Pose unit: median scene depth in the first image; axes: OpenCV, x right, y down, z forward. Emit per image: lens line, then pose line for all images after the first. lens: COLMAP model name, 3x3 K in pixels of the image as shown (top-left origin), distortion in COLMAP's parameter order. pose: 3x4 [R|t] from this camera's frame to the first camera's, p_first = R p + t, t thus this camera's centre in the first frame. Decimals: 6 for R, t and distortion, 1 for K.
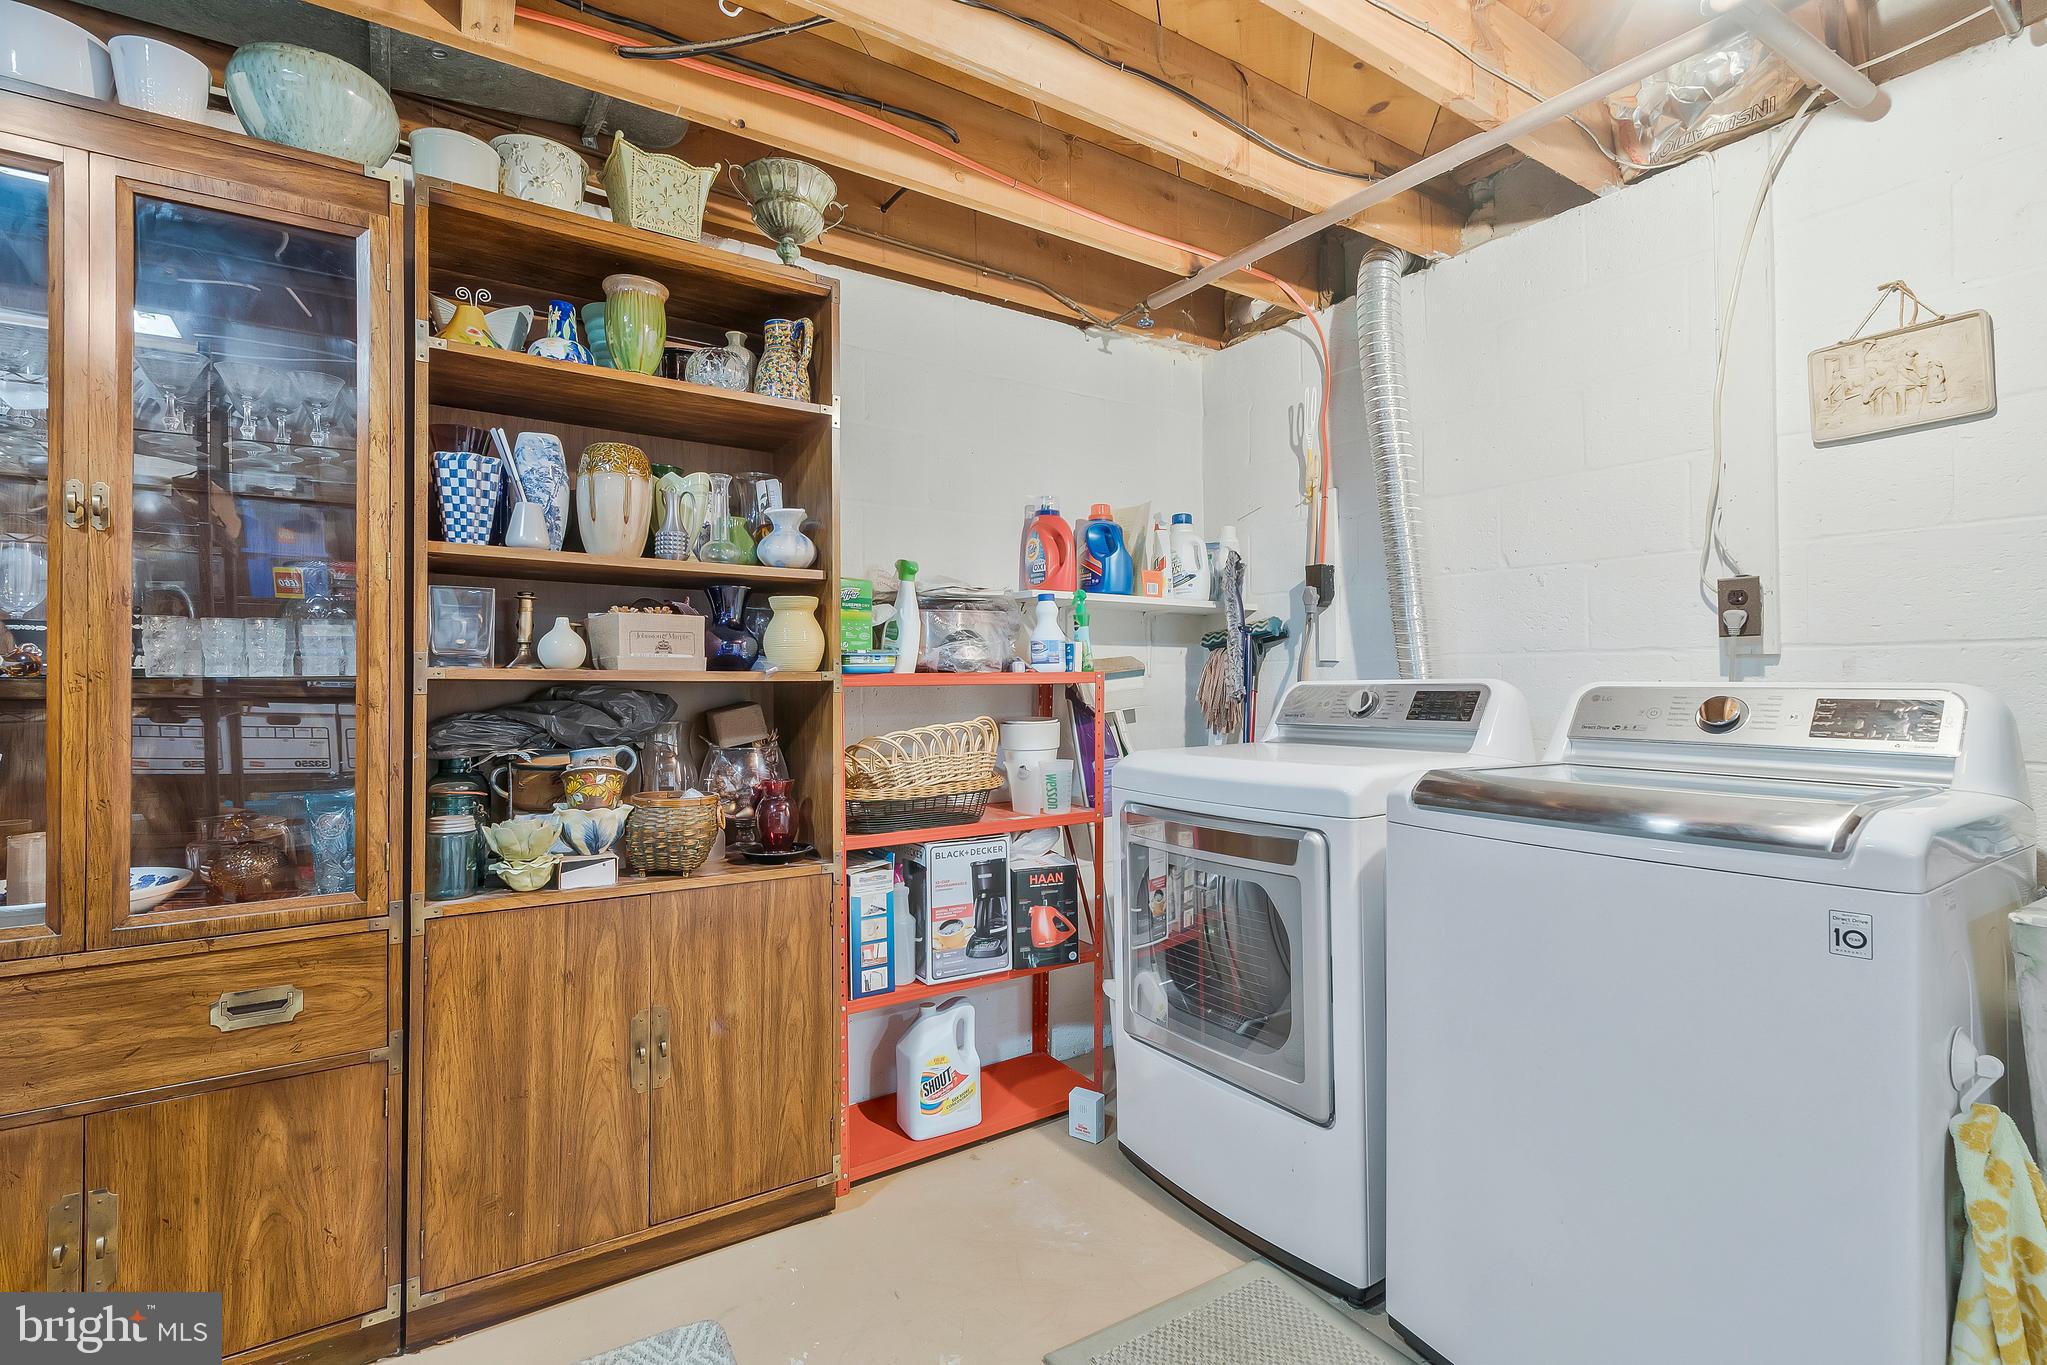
lens RADIAL K [[957.3, 0, 1022.1], [0, 957.3, 675.0], [0, 0, 1]] dist [-0.006104, -0.000003]
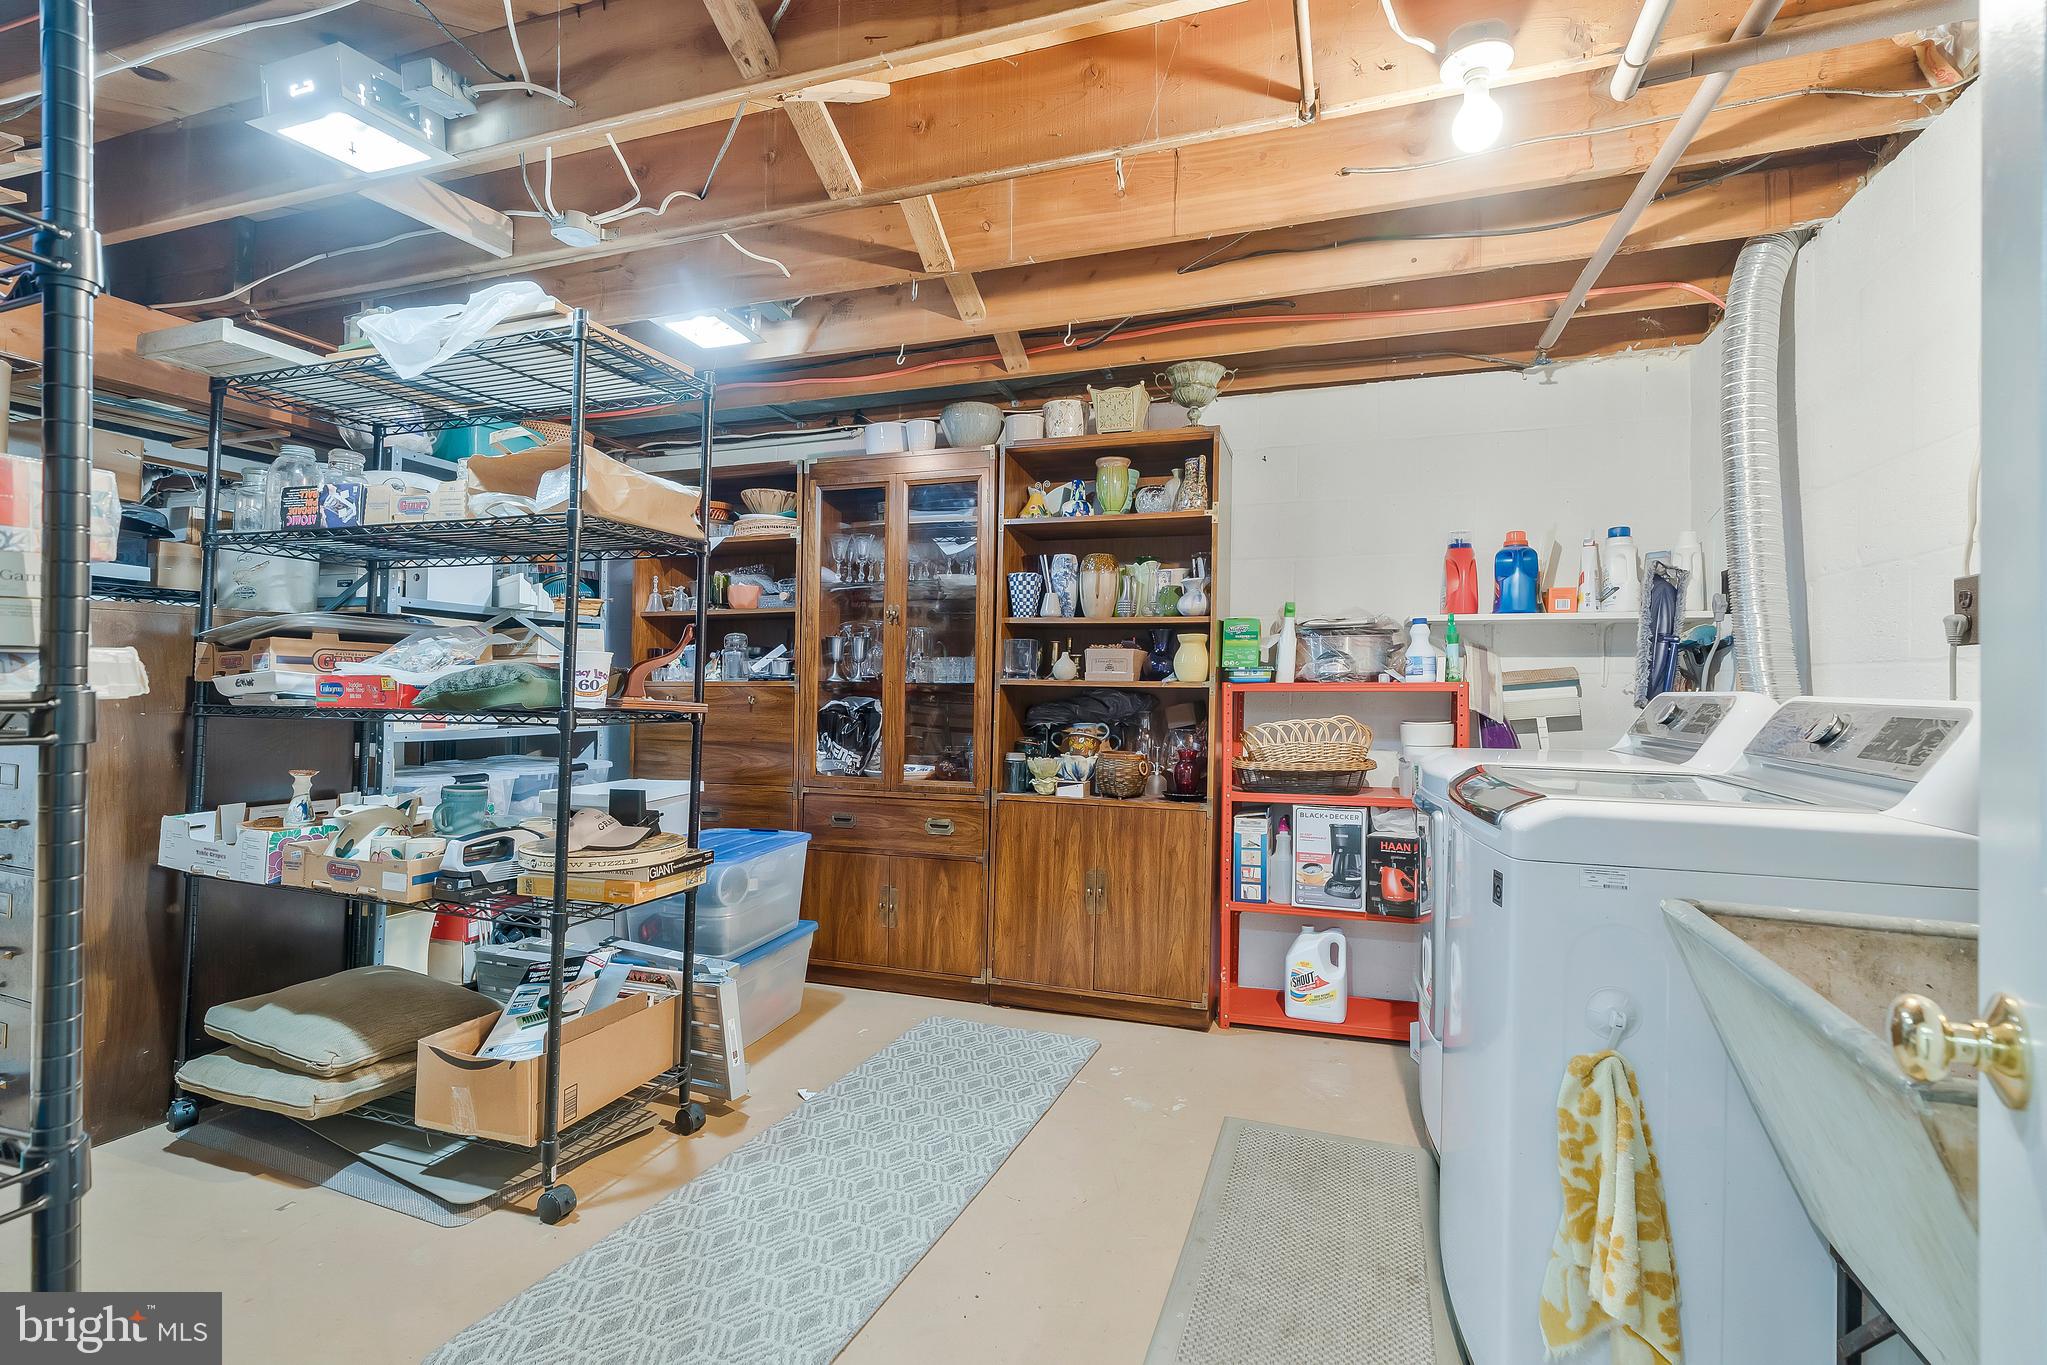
lens RADIAL K [[951.9, 0, 1025.8], [0, 951.9, 668.7], [0, 0, 1]] dist [-0.001067, 0.000321]
pose [[0.598954, -0.006594, -0.800756, 0.897983], [-0.000646, 0.999962, -0.008718, -0.011656], [0.800783, 0.005739, 0.598927, -0.167932]]
